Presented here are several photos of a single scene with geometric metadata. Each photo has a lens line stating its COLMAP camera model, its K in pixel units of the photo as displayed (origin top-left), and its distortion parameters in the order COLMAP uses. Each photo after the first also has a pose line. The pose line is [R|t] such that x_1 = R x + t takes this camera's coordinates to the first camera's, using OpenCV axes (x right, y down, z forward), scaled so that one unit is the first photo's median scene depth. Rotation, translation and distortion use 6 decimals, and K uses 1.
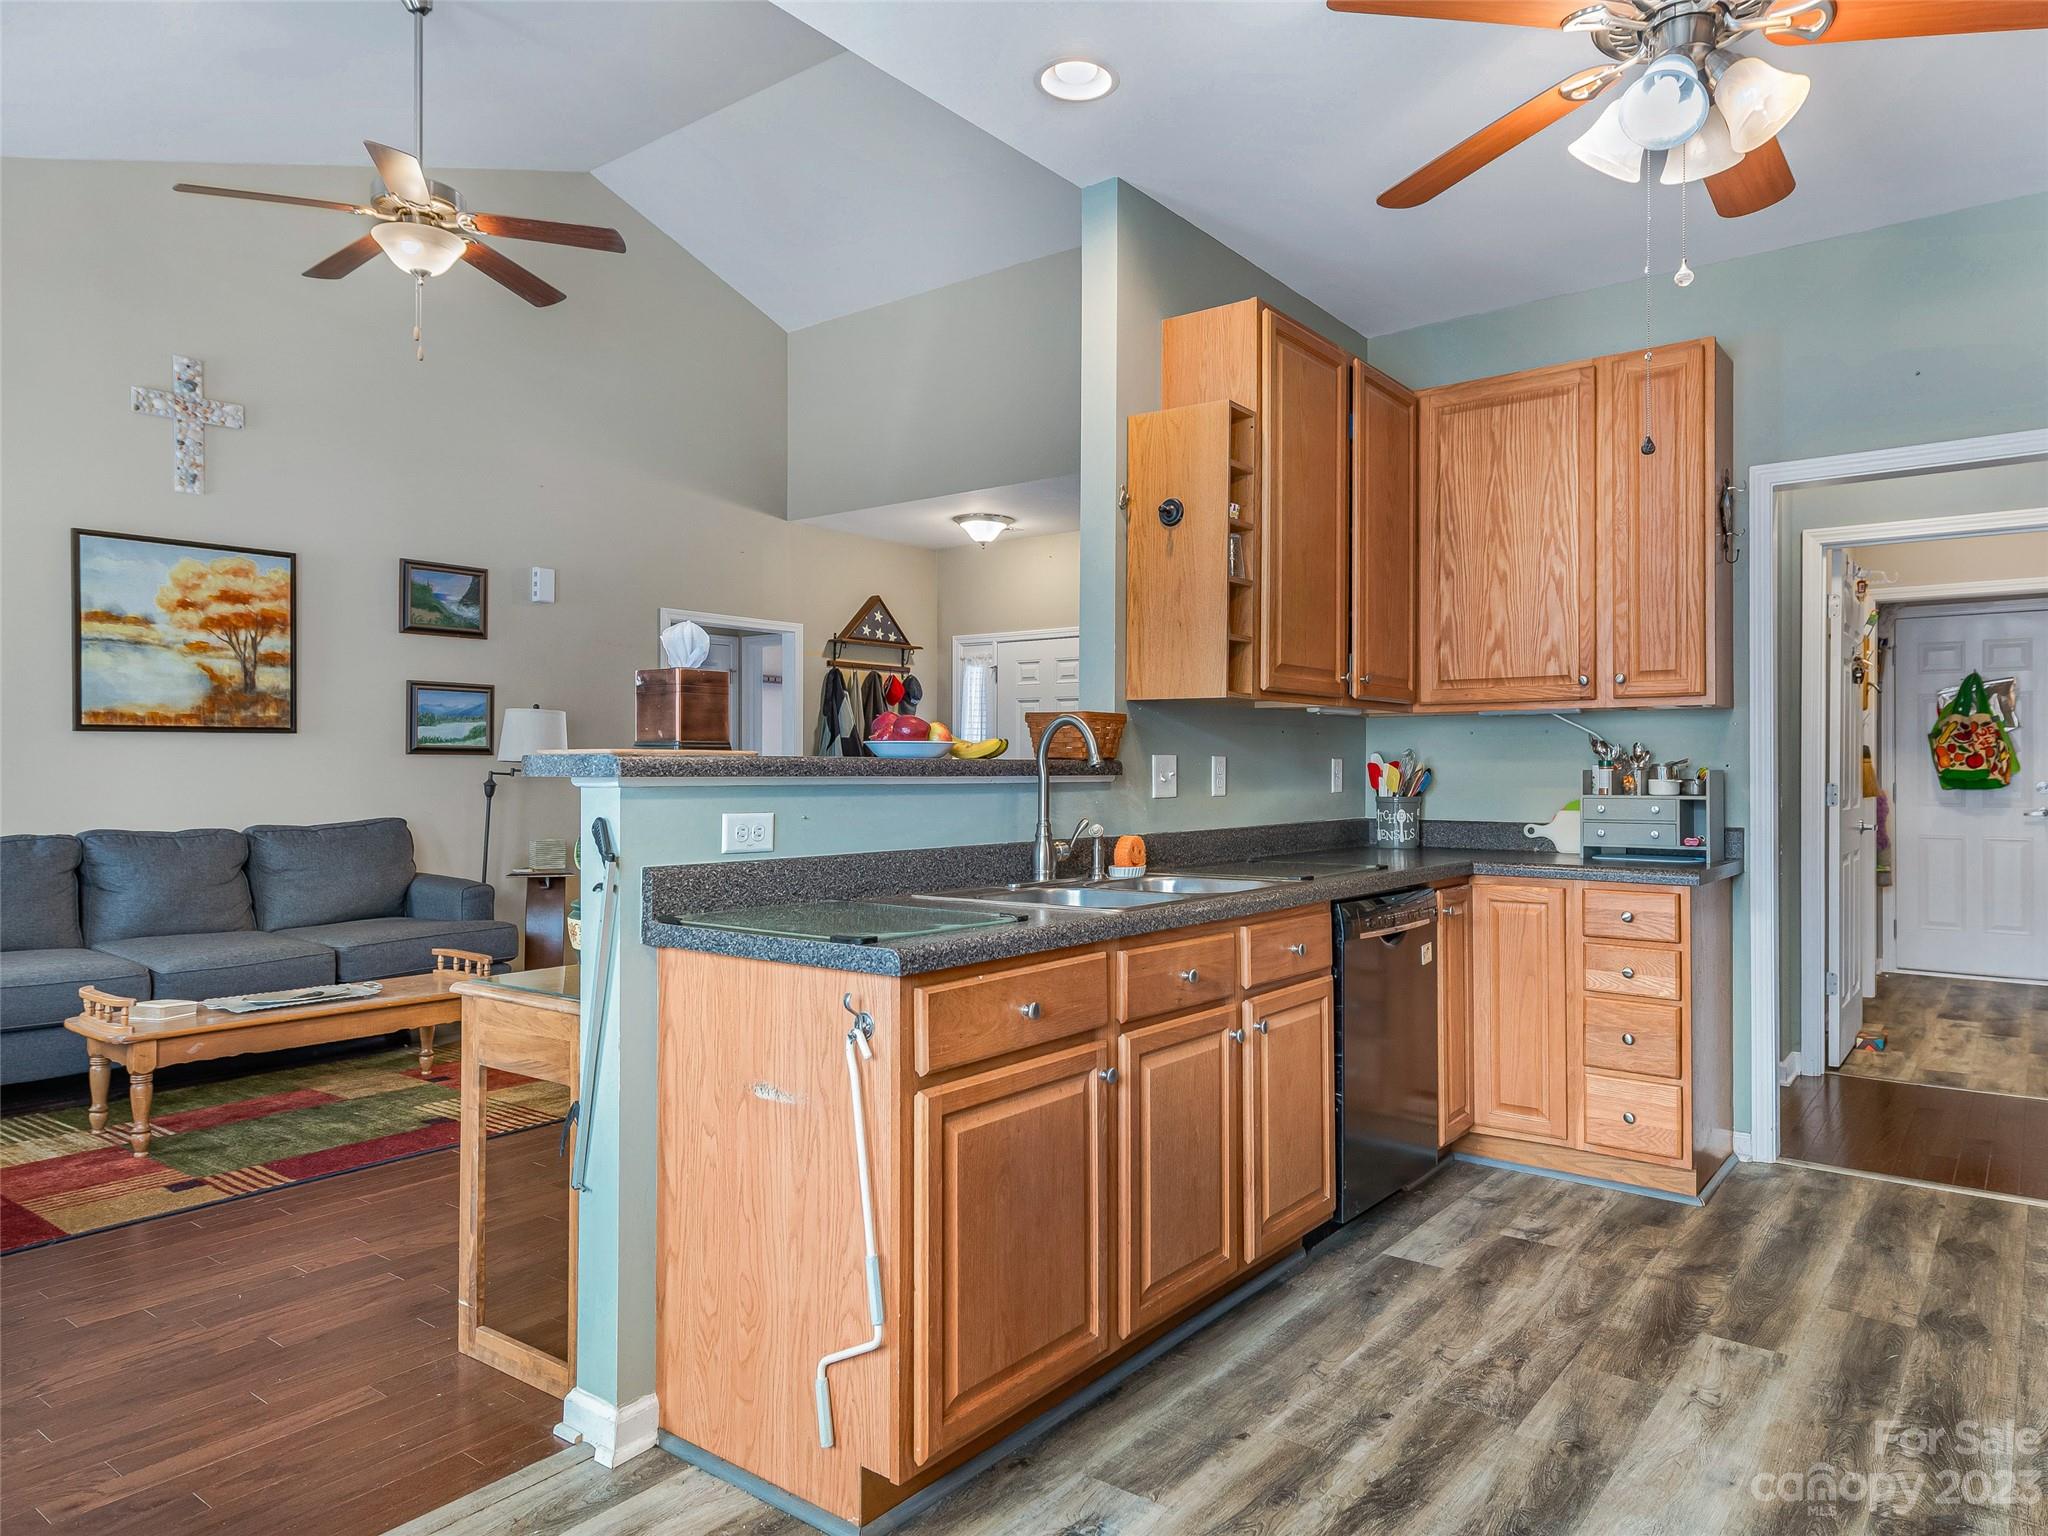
lens RADIAL K [[1327.2, 0, 1048.3], [0, 1327.2, 760.0], [0, 0, 1]] dist [0.018622, -0.005641]
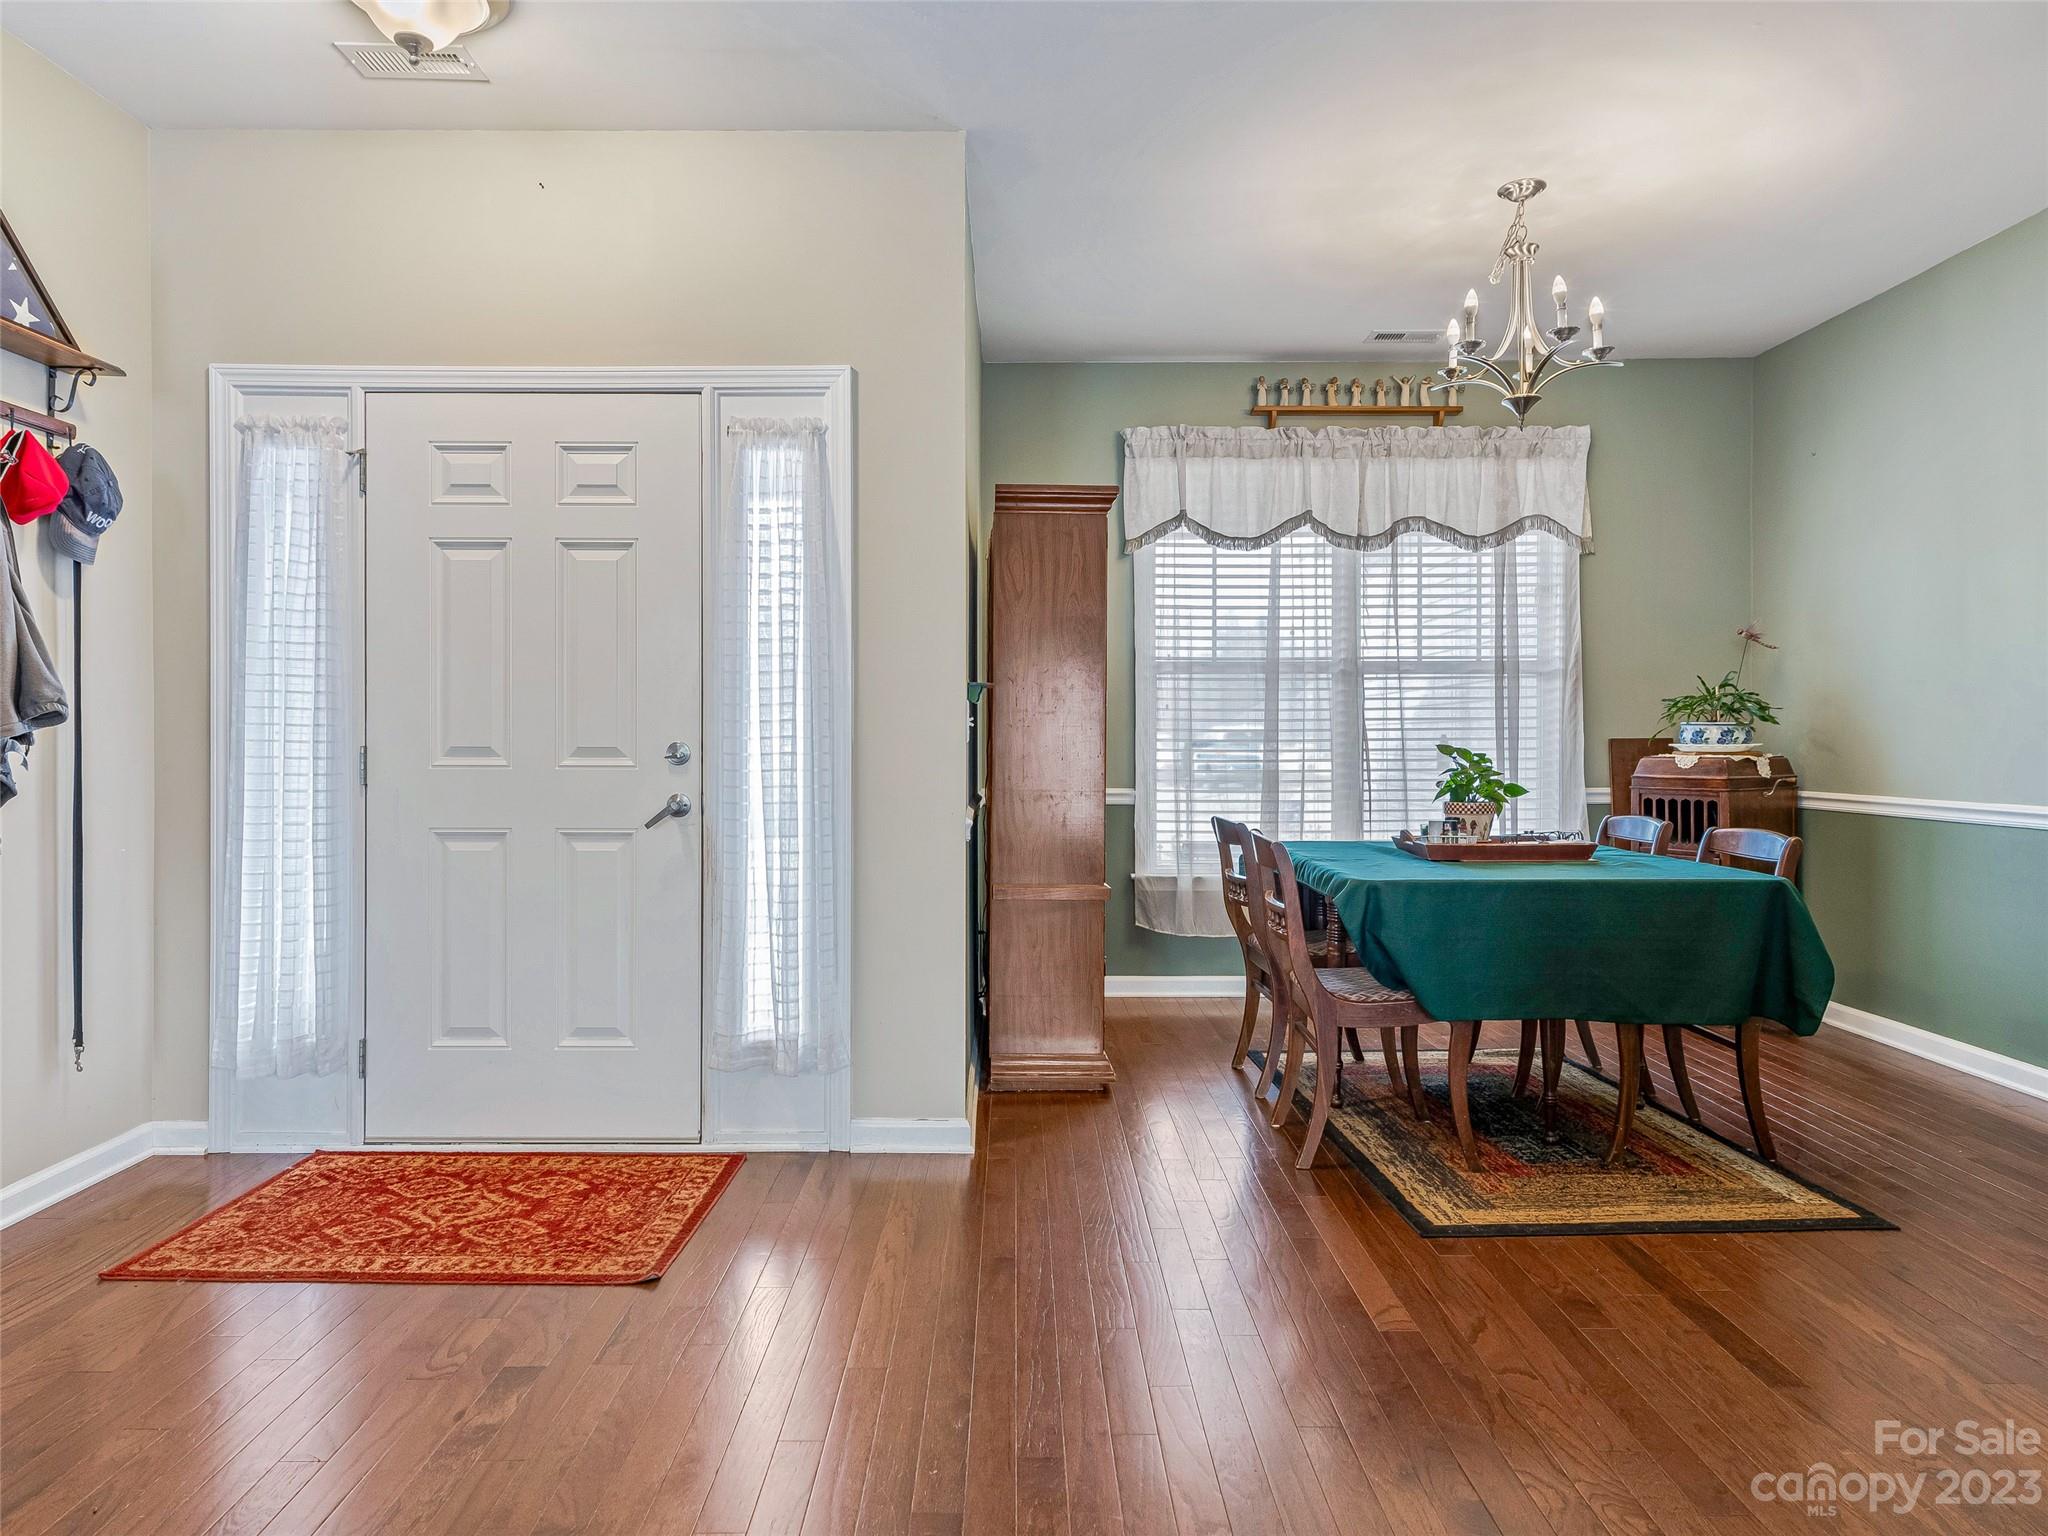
lens RADIAL K [[1273.1, 0, 1031.9], [0, 1273.1, 747.4], [0, 0, 1]] dist [0.016140, -0.007956]
pose [[0.792870, -0.005013, 0.609371, -0.196618], [-0.003445, 0.999913, 0.012709, 0.018982], [-0.609381, -0.012175, 0.792784, 1.022573]]
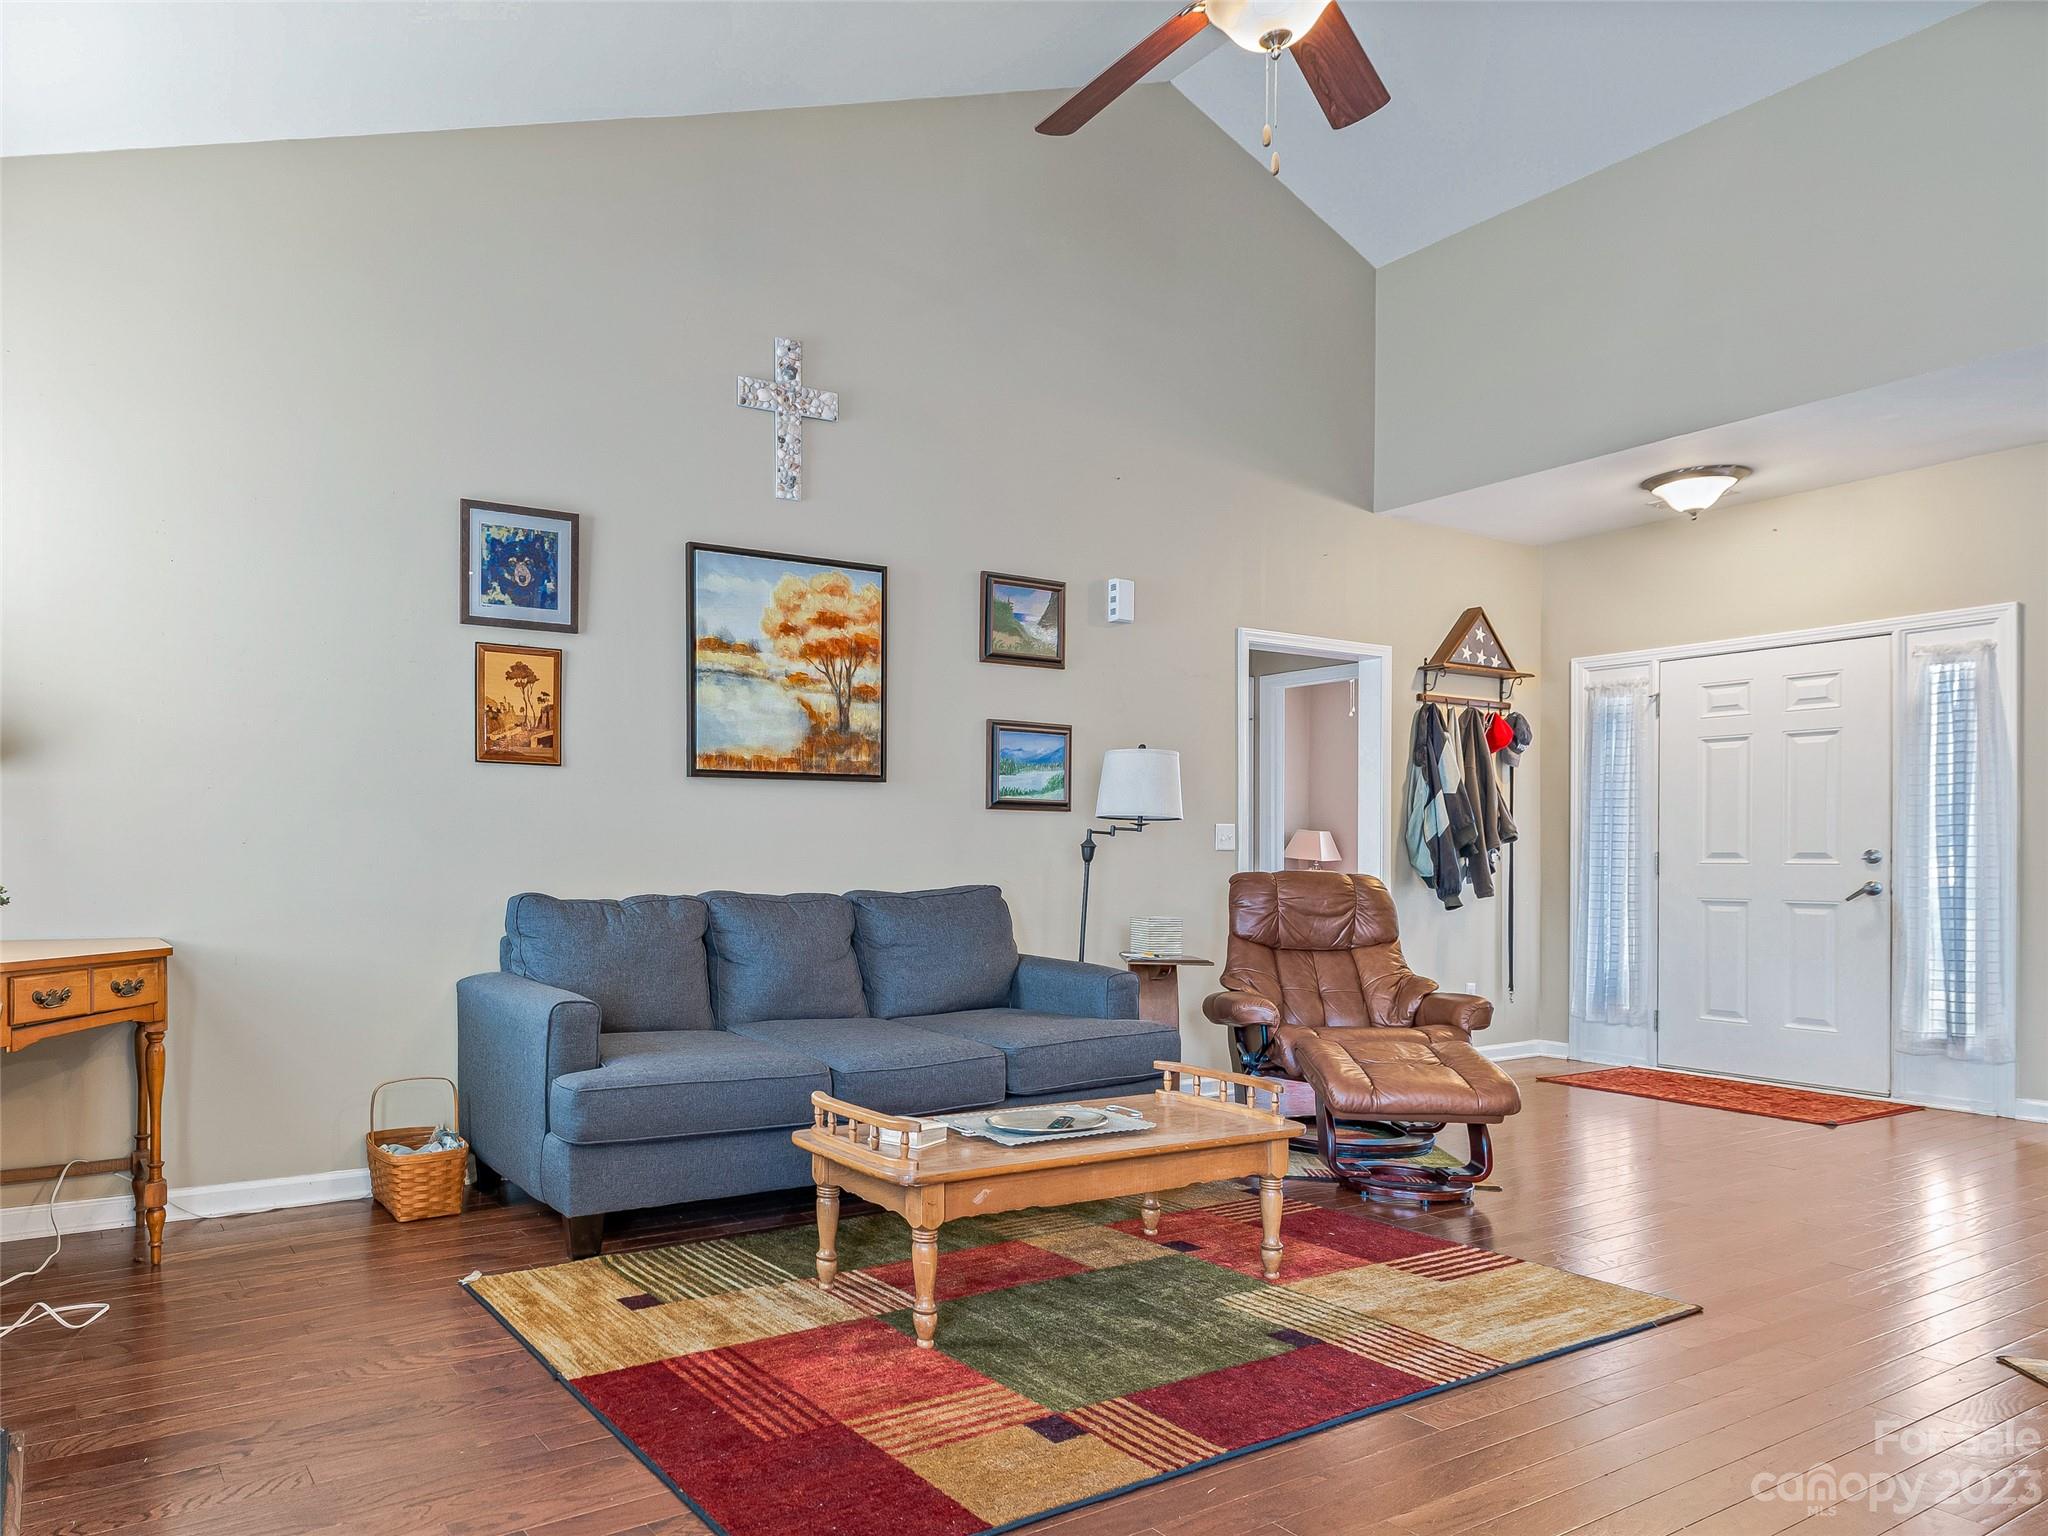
lens RADIAL K [[1291.4, 0, 724.5], [0, 1291.4, 854.2], [0, 0, 1]] dist [0.019842, -0.003525]
pose [[0.912456, 0.001109, -0.409173, -0.372388], [-0.000302, 0.999998, 0.002035, 0.027134], [0.409174, -0.001734, 0.912455, 0.251219]]
